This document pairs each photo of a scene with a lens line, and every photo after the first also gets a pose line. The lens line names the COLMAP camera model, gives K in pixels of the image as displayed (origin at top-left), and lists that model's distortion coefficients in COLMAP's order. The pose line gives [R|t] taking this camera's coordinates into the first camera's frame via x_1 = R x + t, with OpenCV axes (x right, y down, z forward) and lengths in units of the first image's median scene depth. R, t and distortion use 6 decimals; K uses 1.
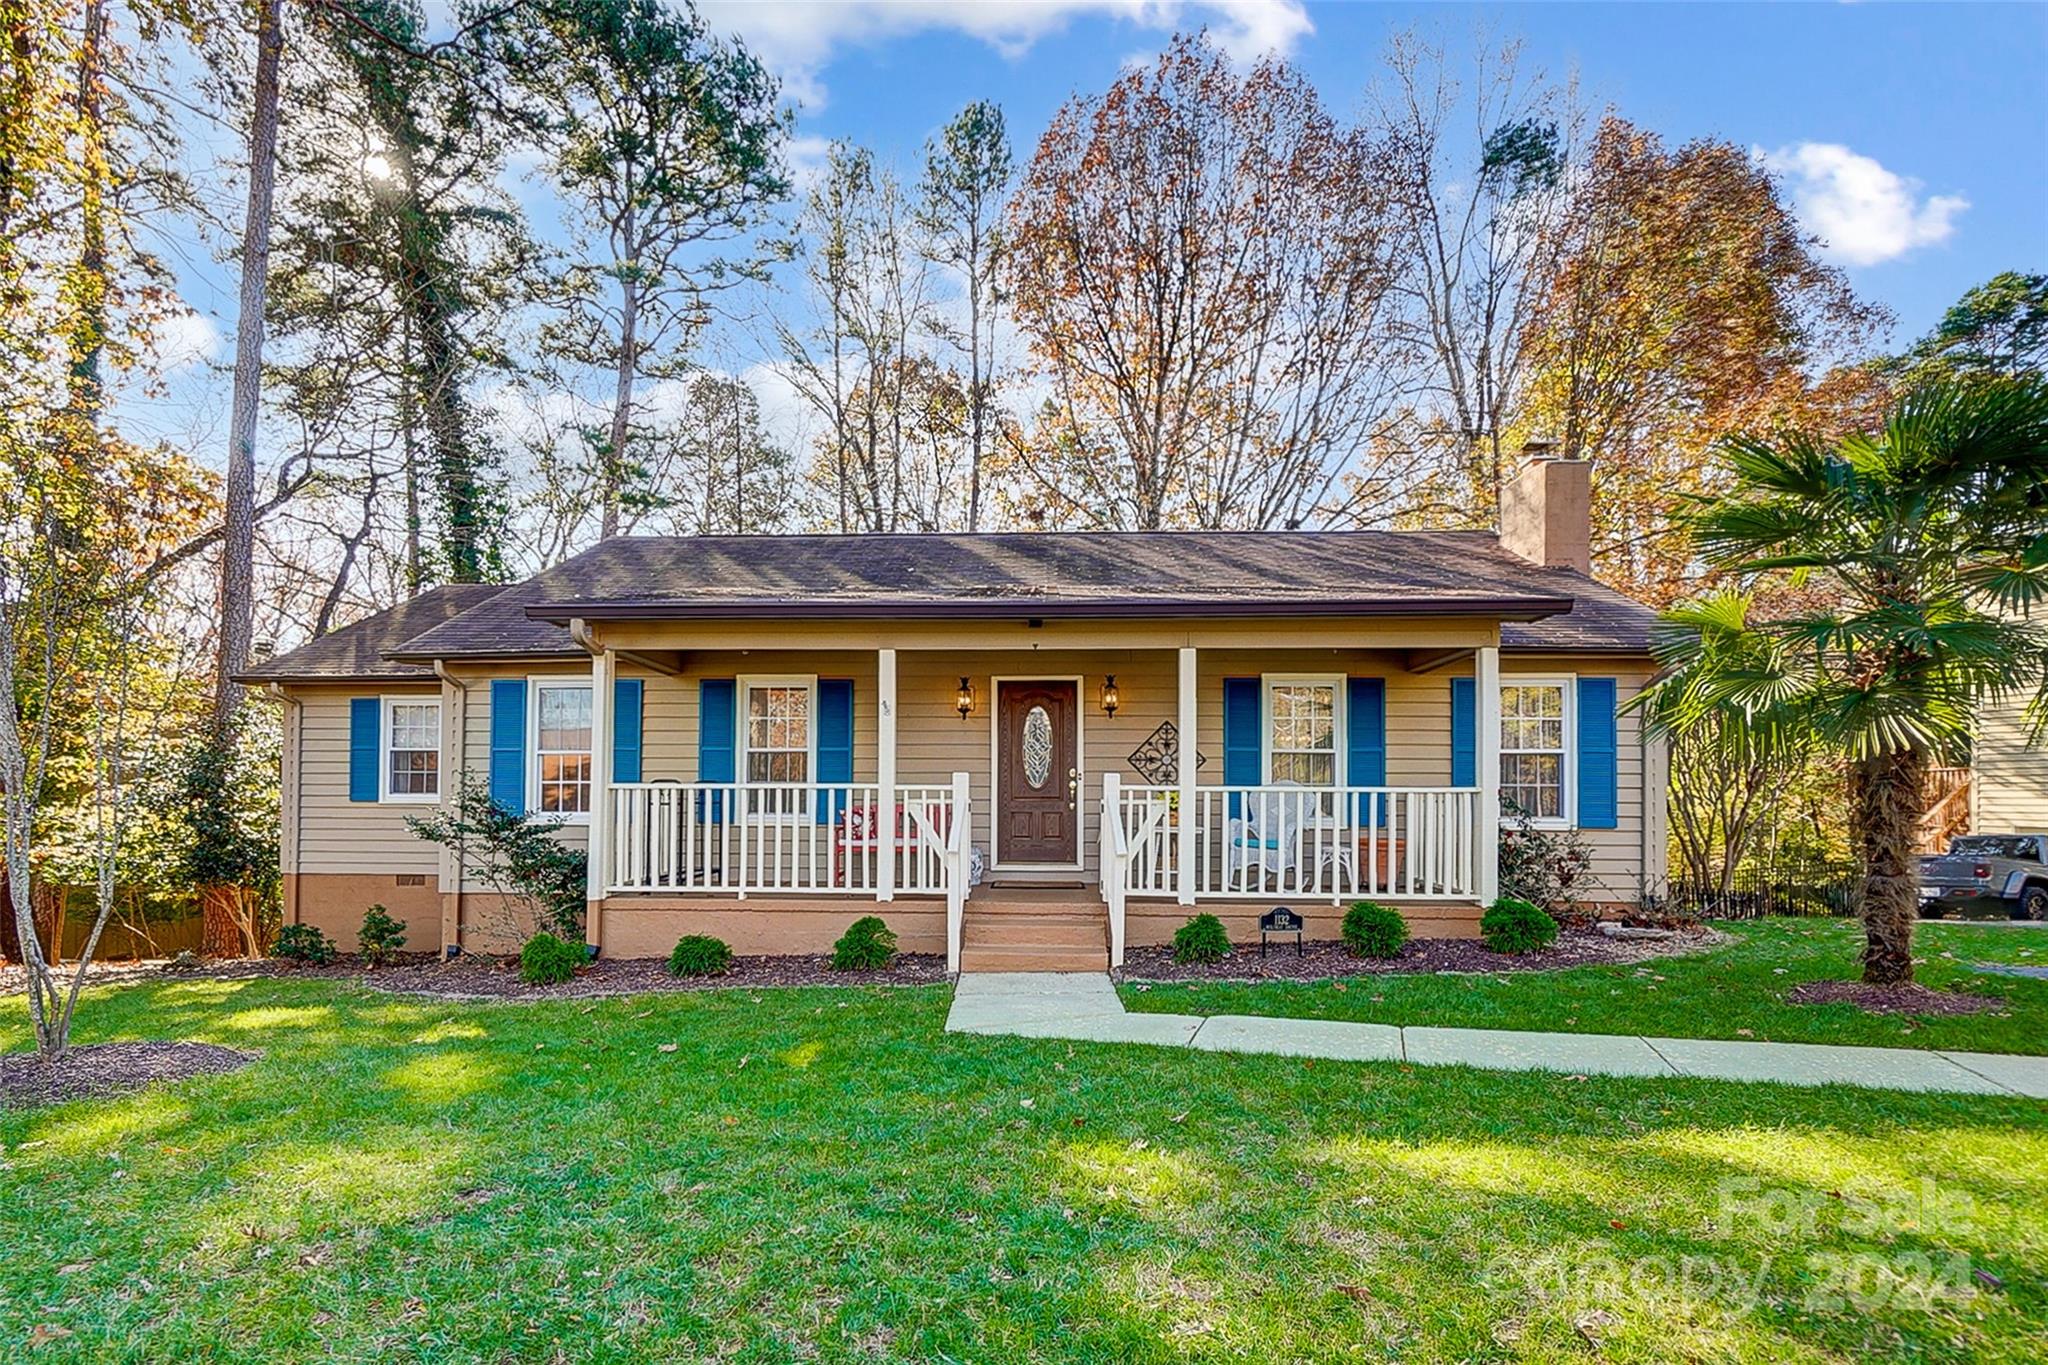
lens RADIAL K [[923.9, 0, 1023.3], [0, 923.9, 748.1], [0, 0, 1]] dist [-0.045614, -0.000020]
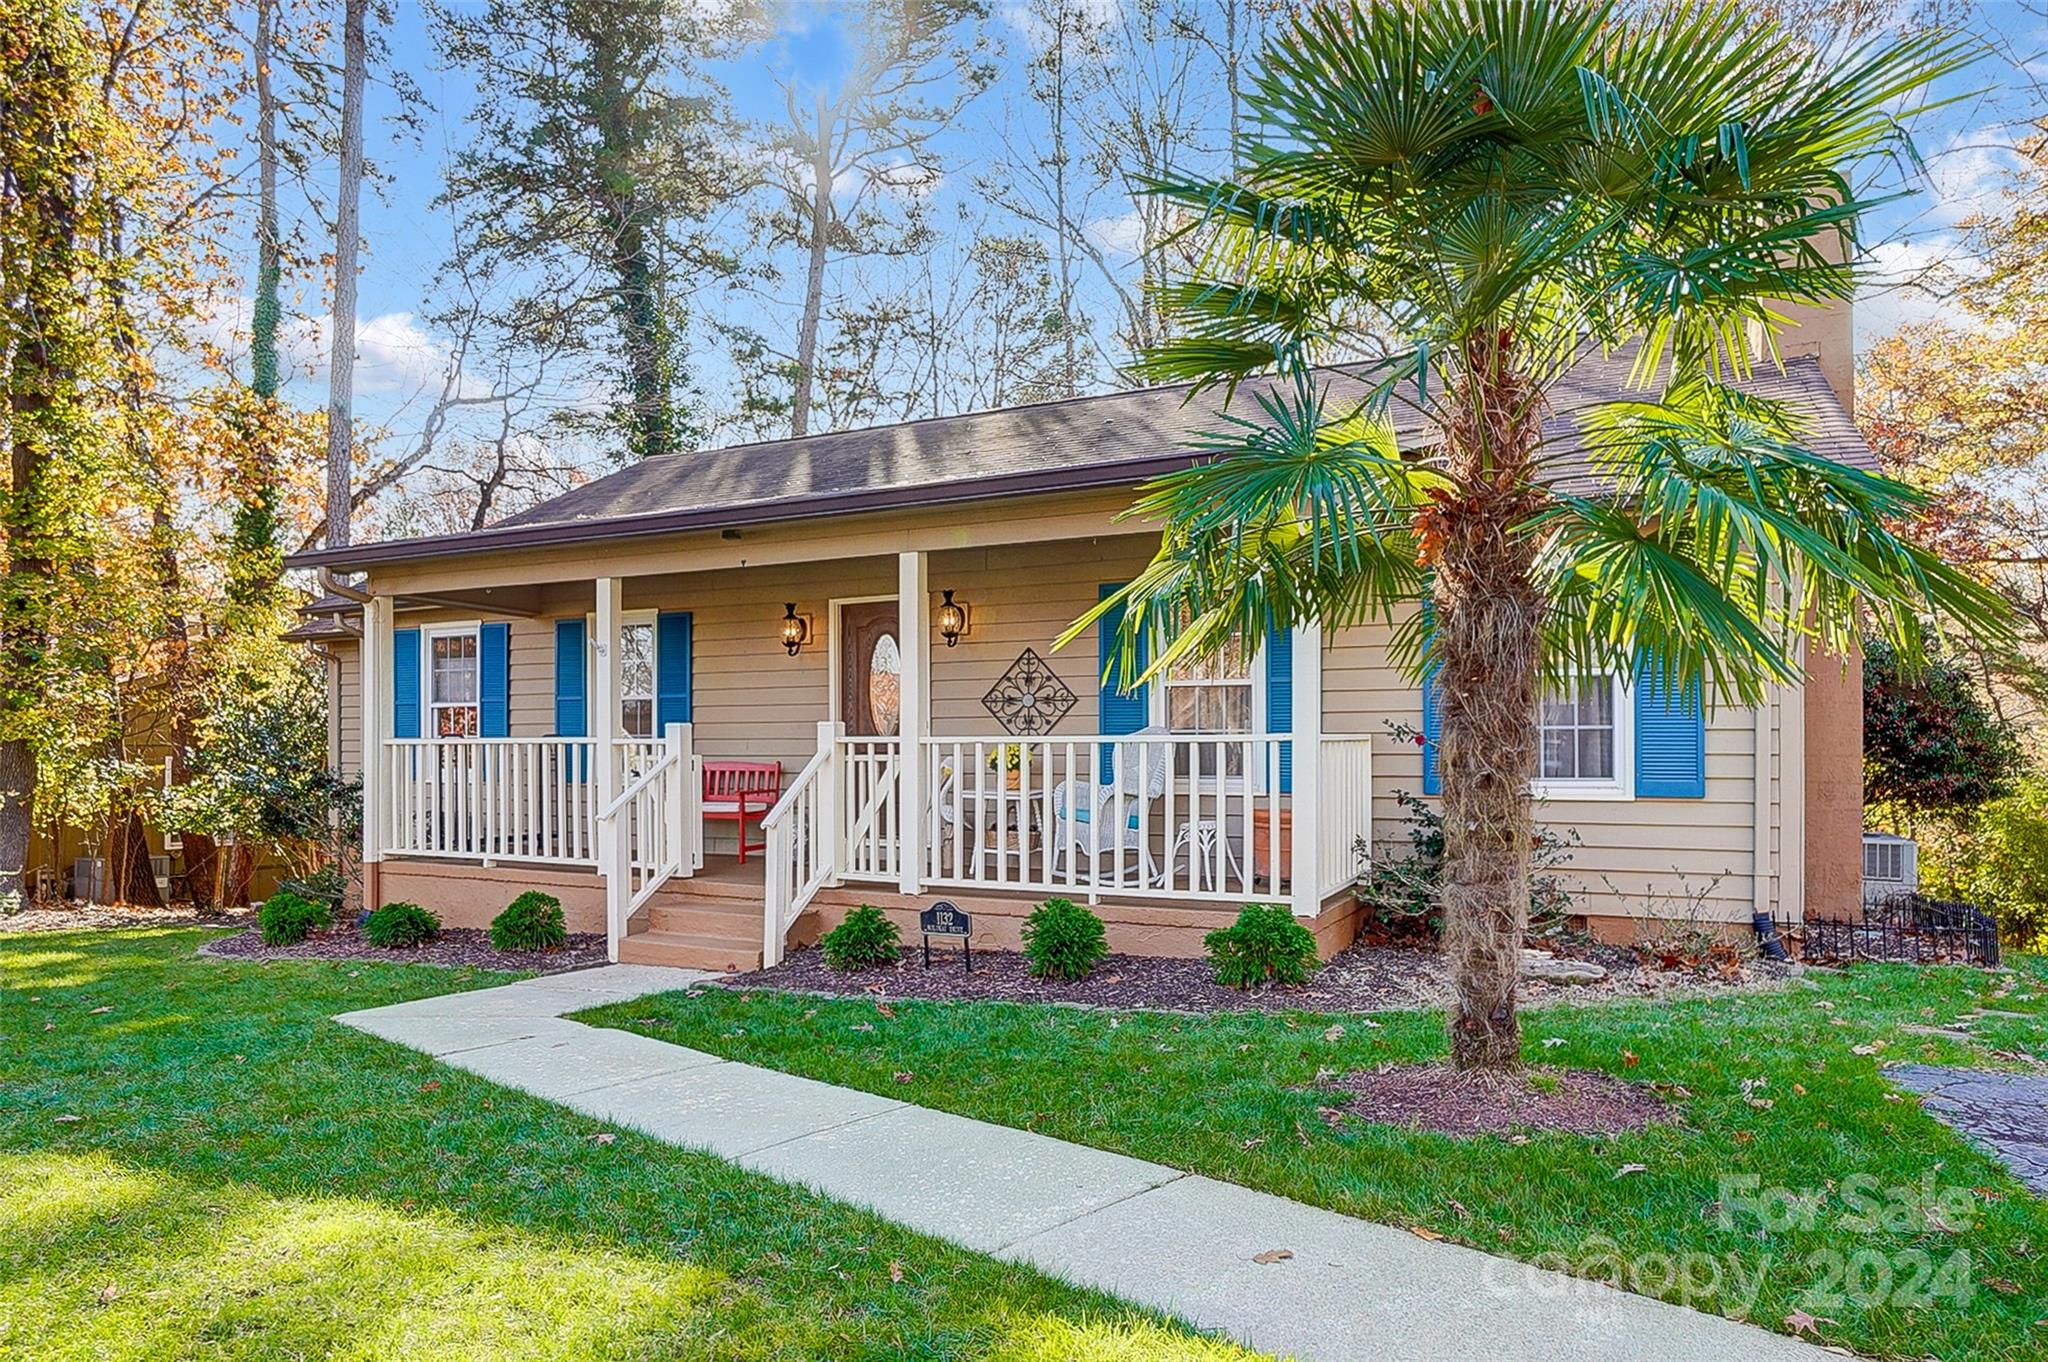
lens RADIAL K [[1211.4, 0, 1024.0], [0, 1211.4, 681.0], [0, 0, 1]] dist [-0.083477, 0.000510]
pose [[0.930911, -0.026808, -0.364262, 0.519599], [0.024311, 0.999639, -0.011440, 0.008582], [0.364437, 0.001794, 0.931226, 0.099131]]
